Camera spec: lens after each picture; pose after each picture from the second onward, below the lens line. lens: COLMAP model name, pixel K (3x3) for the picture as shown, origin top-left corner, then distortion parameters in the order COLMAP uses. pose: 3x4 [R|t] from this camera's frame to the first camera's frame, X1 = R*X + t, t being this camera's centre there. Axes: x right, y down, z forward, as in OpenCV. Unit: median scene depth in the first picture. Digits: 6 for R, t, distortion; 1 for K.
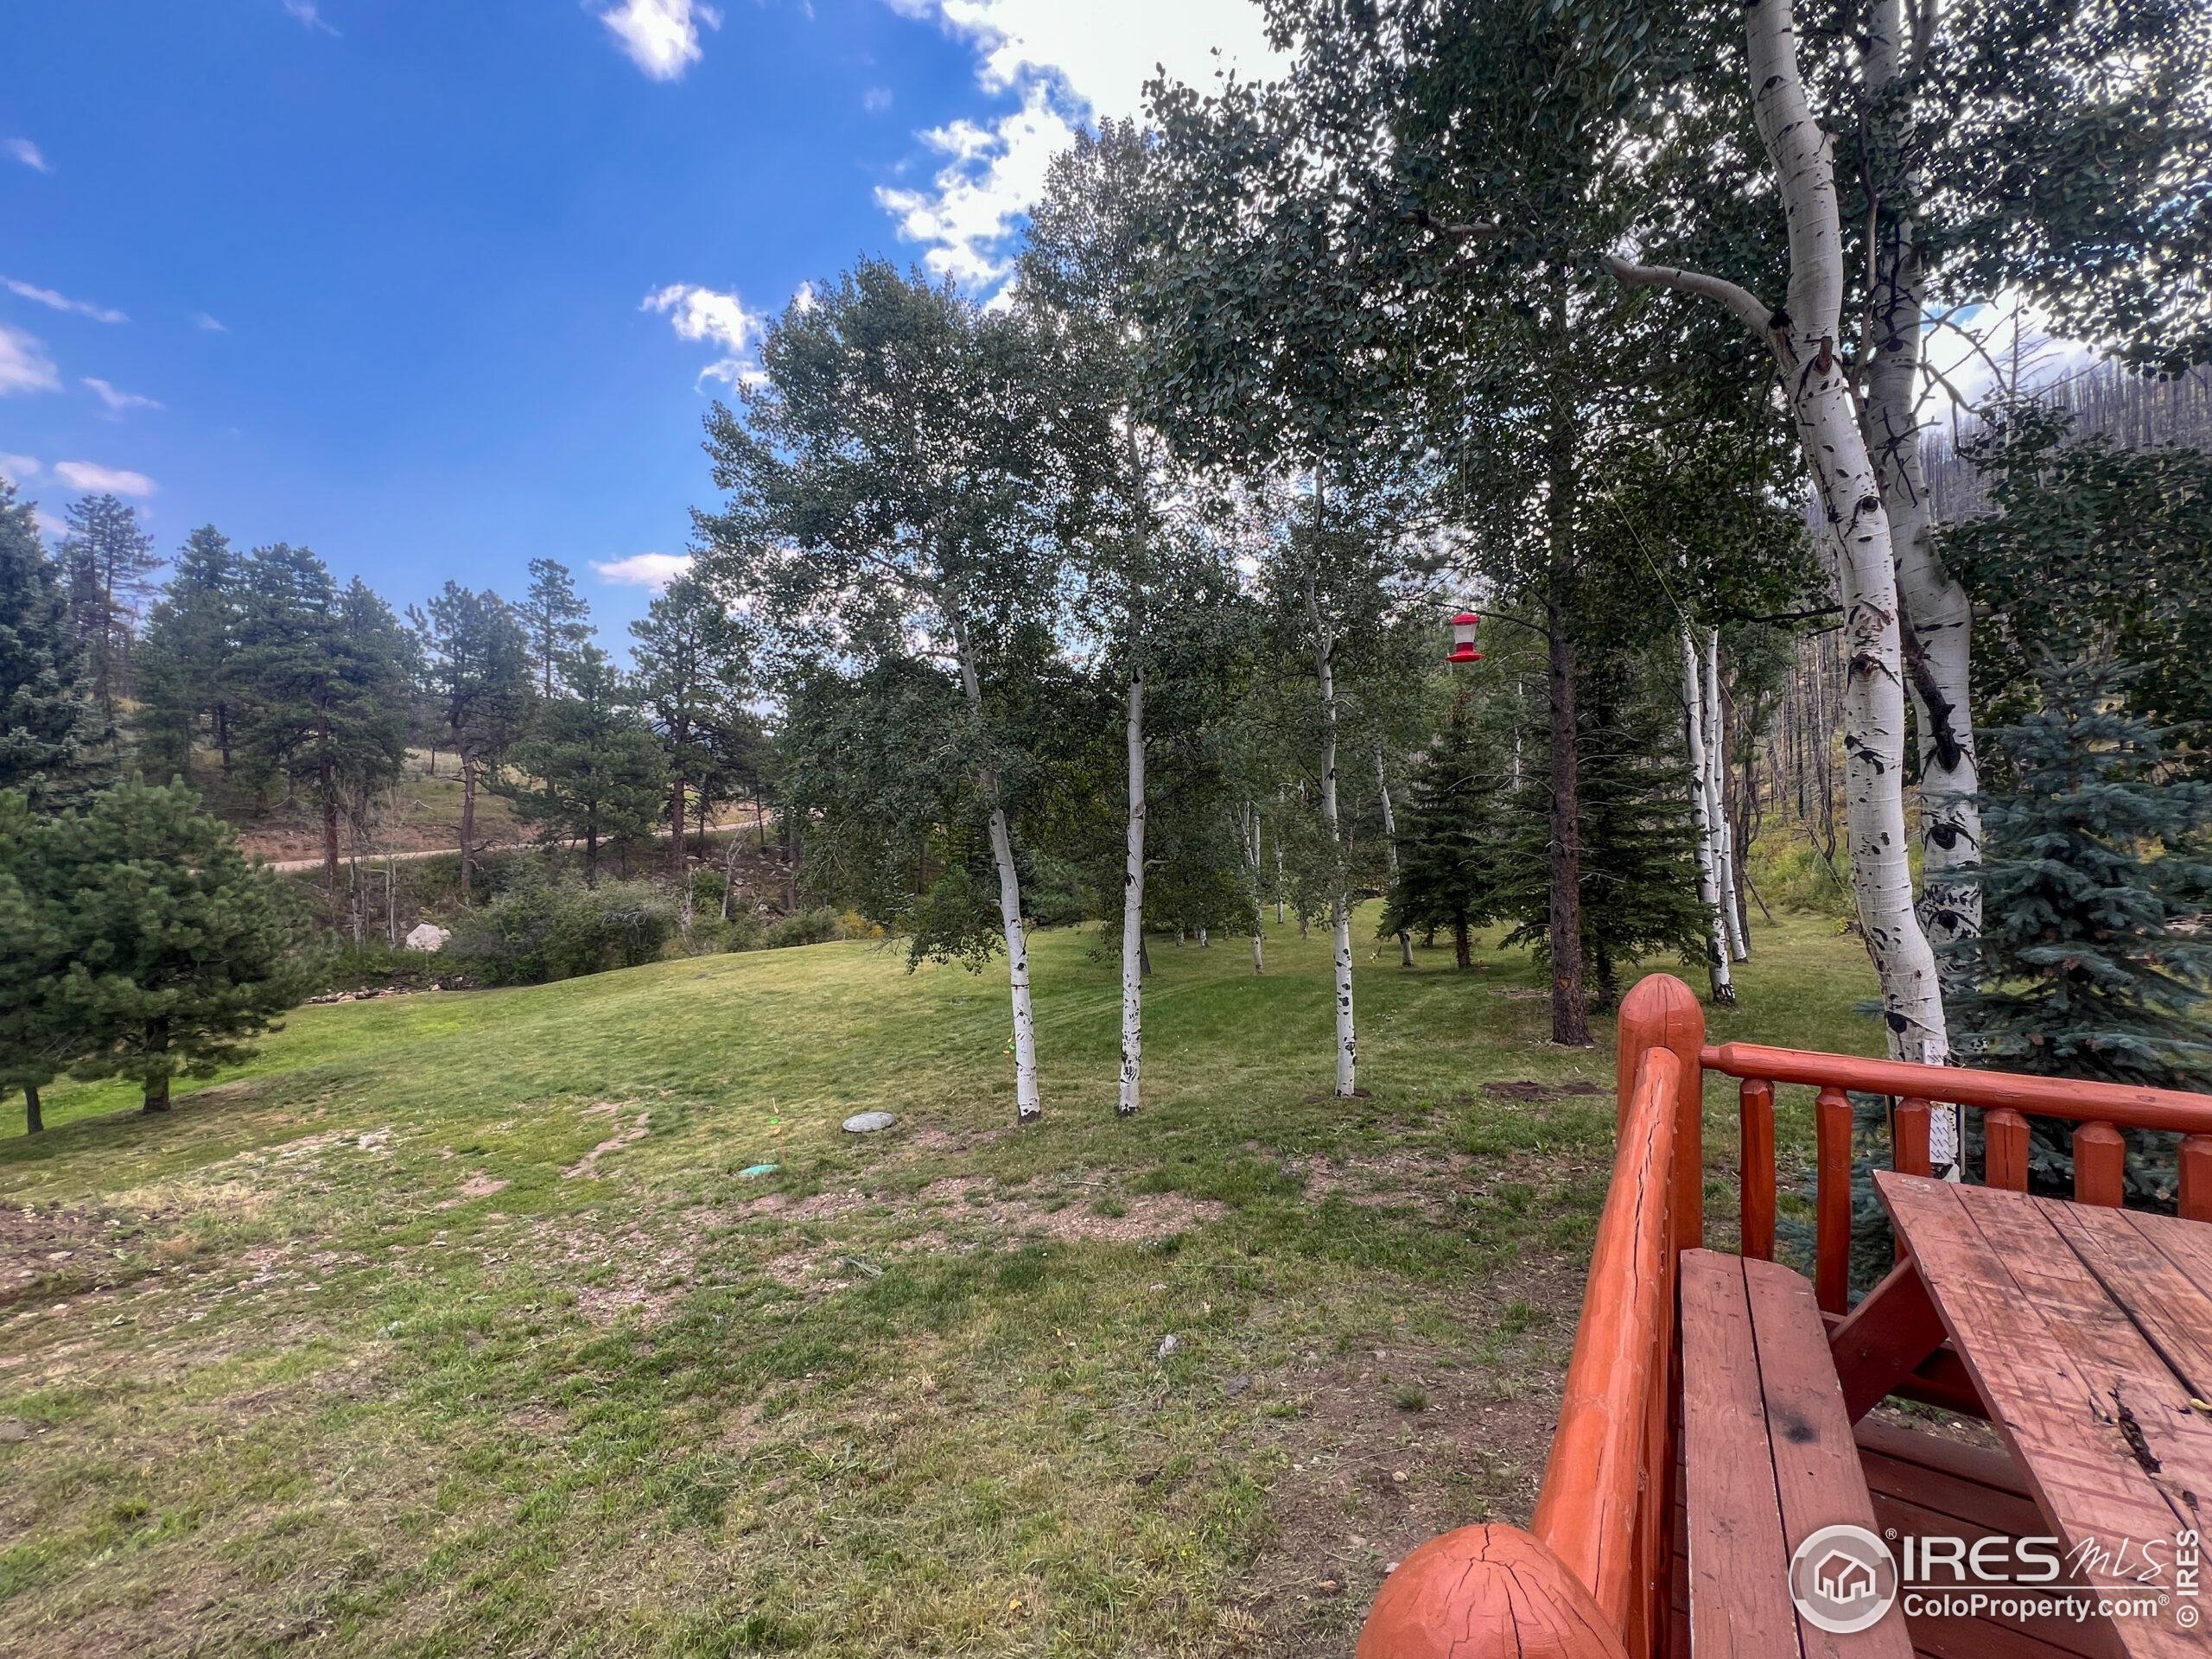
lens RADIAL K [[886.8, 0, 1100.8], [0, 886.8, 822.1], [0, 0, 1]] dist [-0.002530, 0.000377]
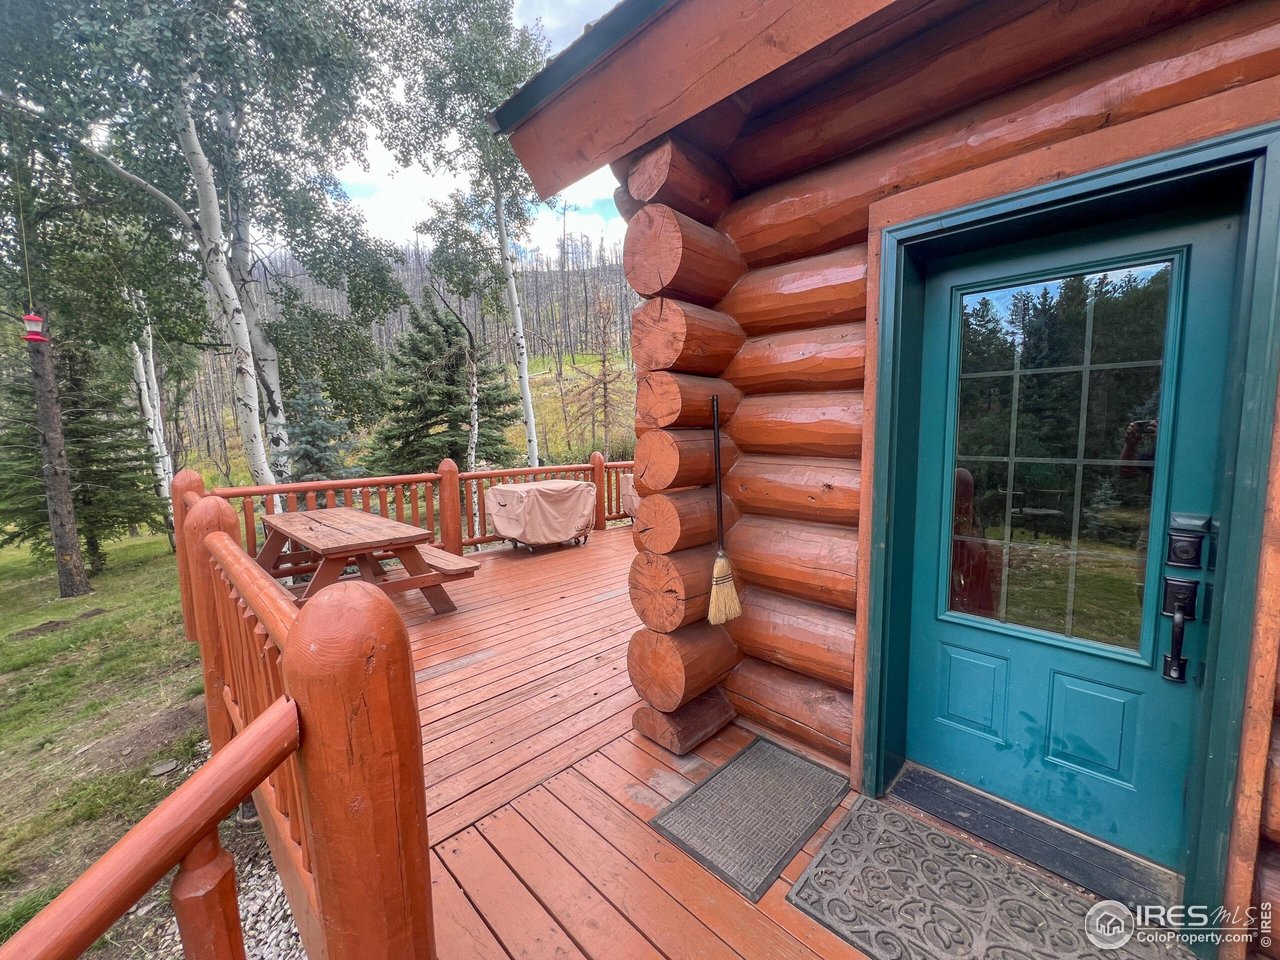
lens RADIAL K [[513.2, 0, 640.7], [0, 513.2, 476.1], [0, 0, 1]] dist [-0.002530, 0.000377]
pose [[0.197571, -0.071451, 0.977681, -0.312277], [0.043884, 0.996985, 0.063993, 0.067071], [-0.979306, 0.030261, 0.200111, -0.344730]]
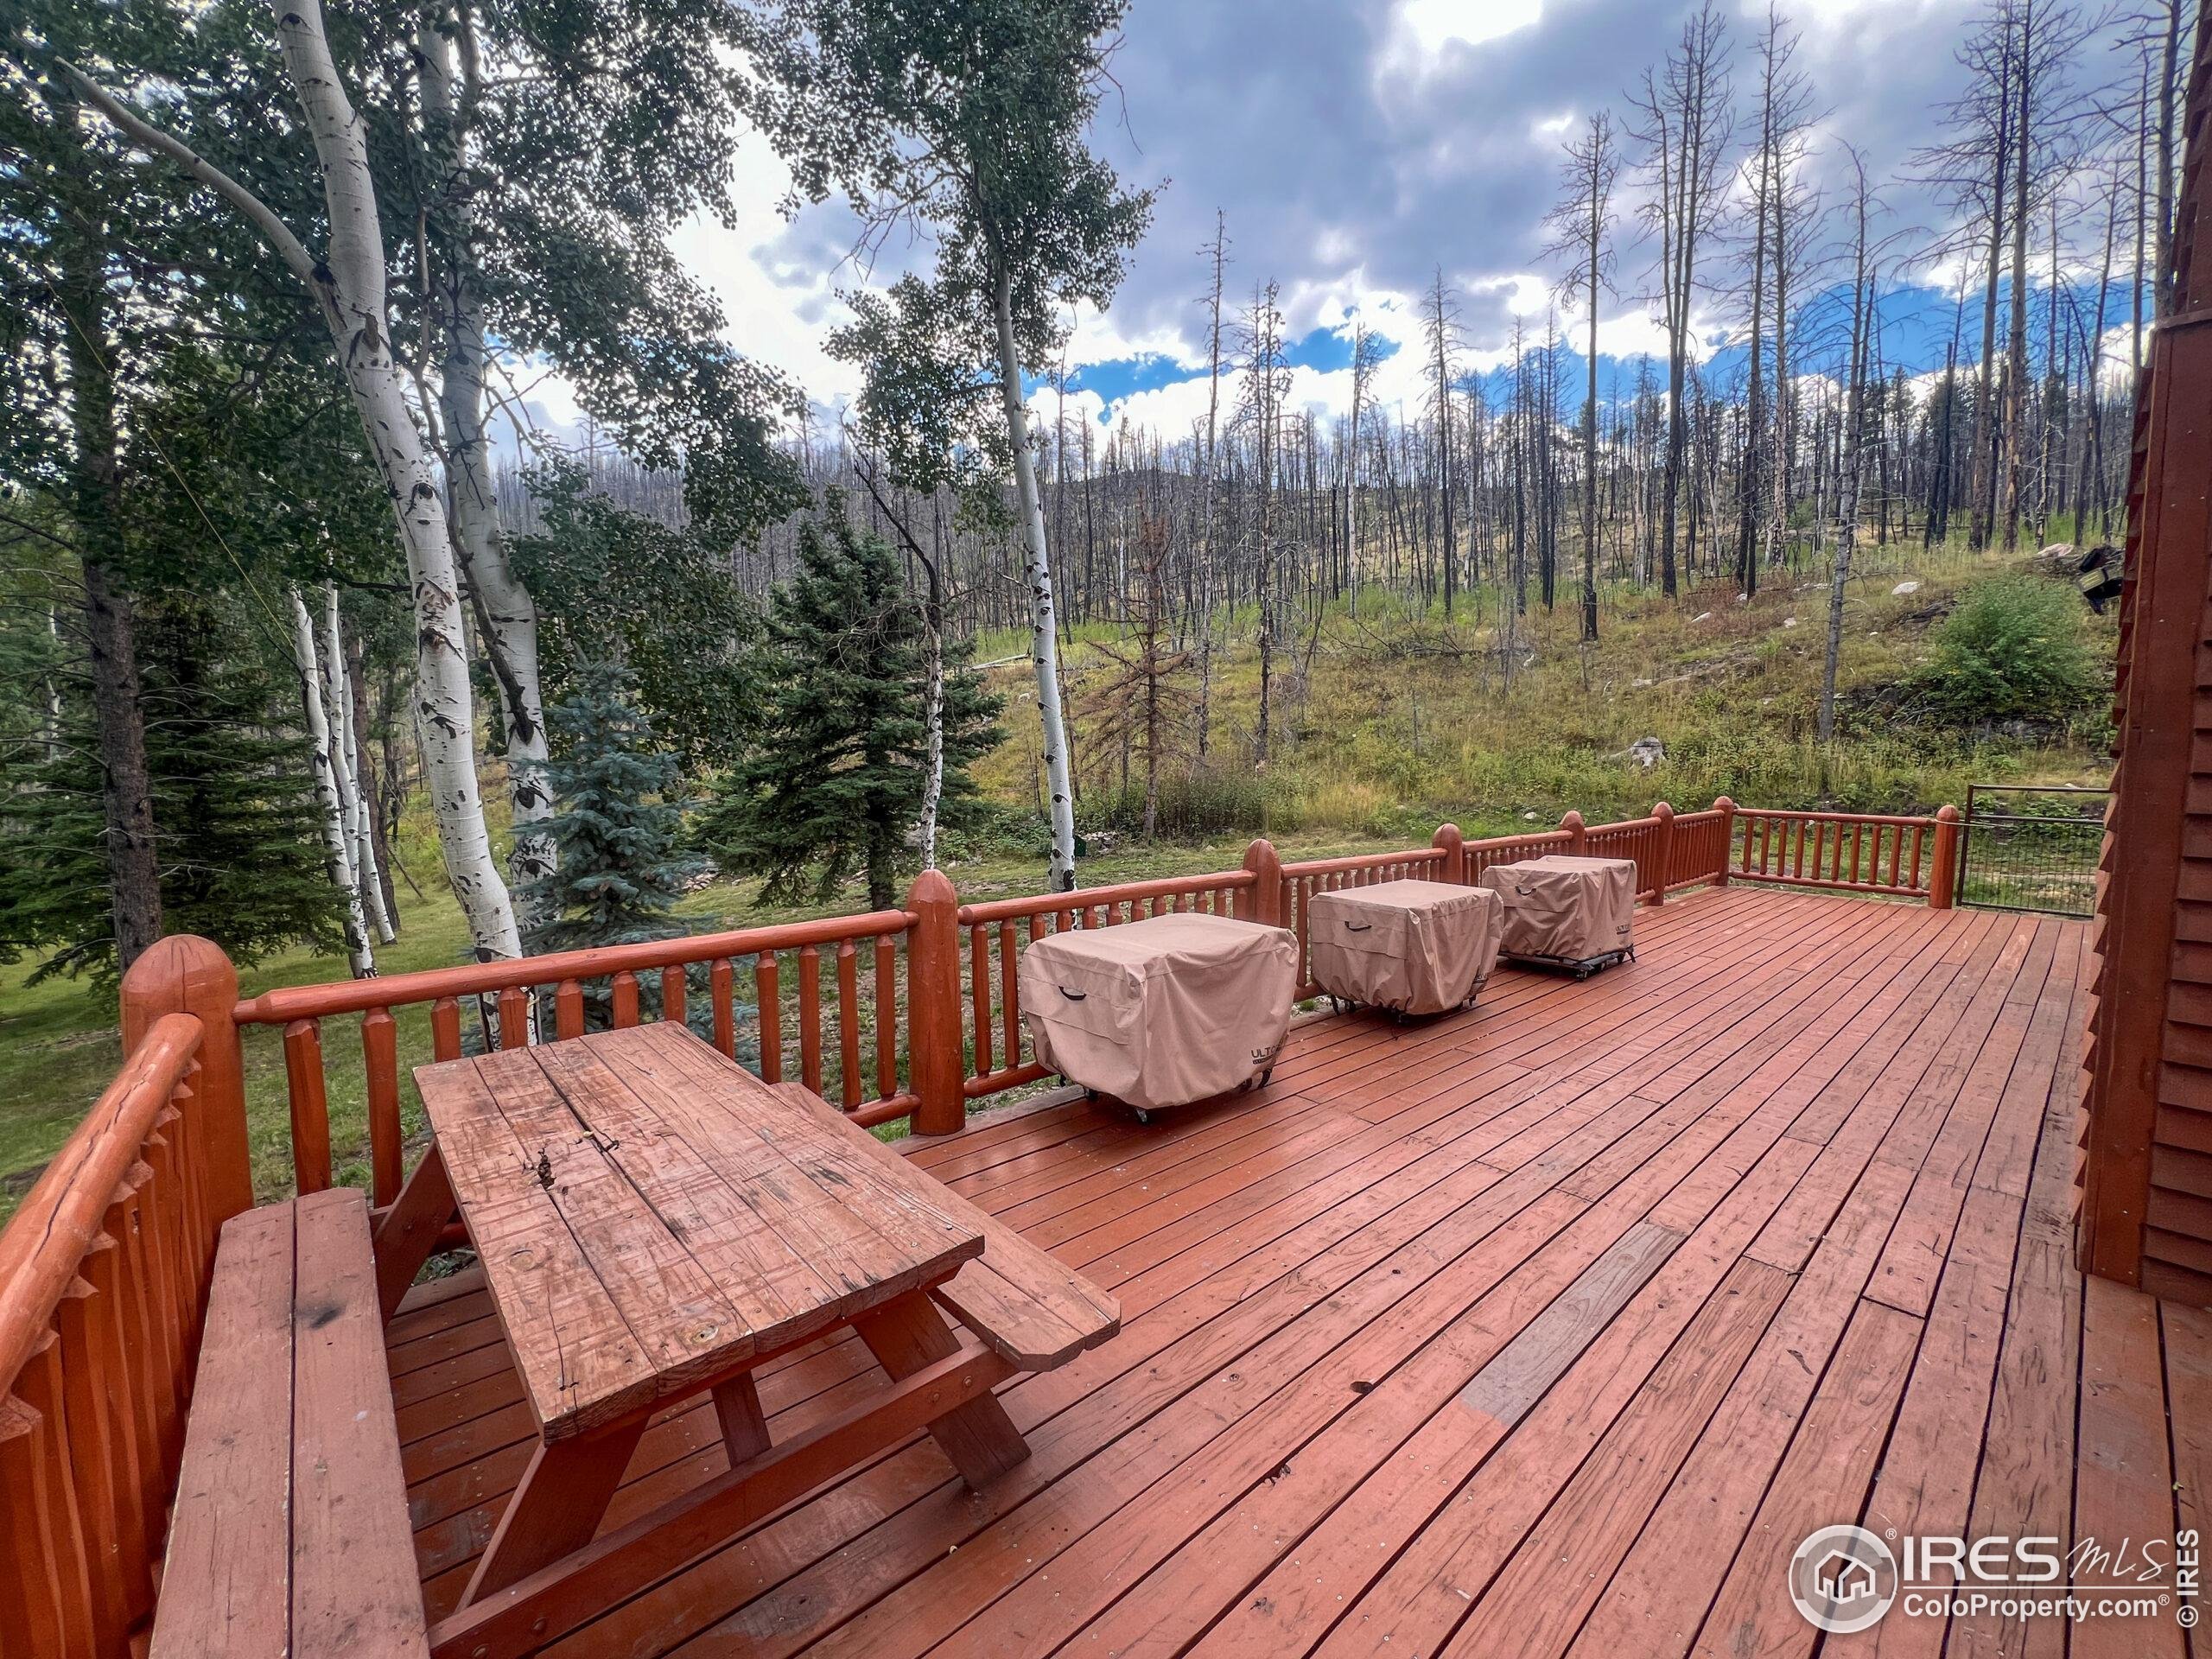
lens RADIAL K [[886.8, 0, 1105.9], [0, 886.8, 823.1], [0, 0, 1]] dist [-0.002530, 0.000377]
pose [[0.264771, -0.052190, 0.962898, 0.008905], [0.031108, 0.998477, 0.045564, 0.019982], [-0.963809, 0.017890, 0.265992, -0.068663]]
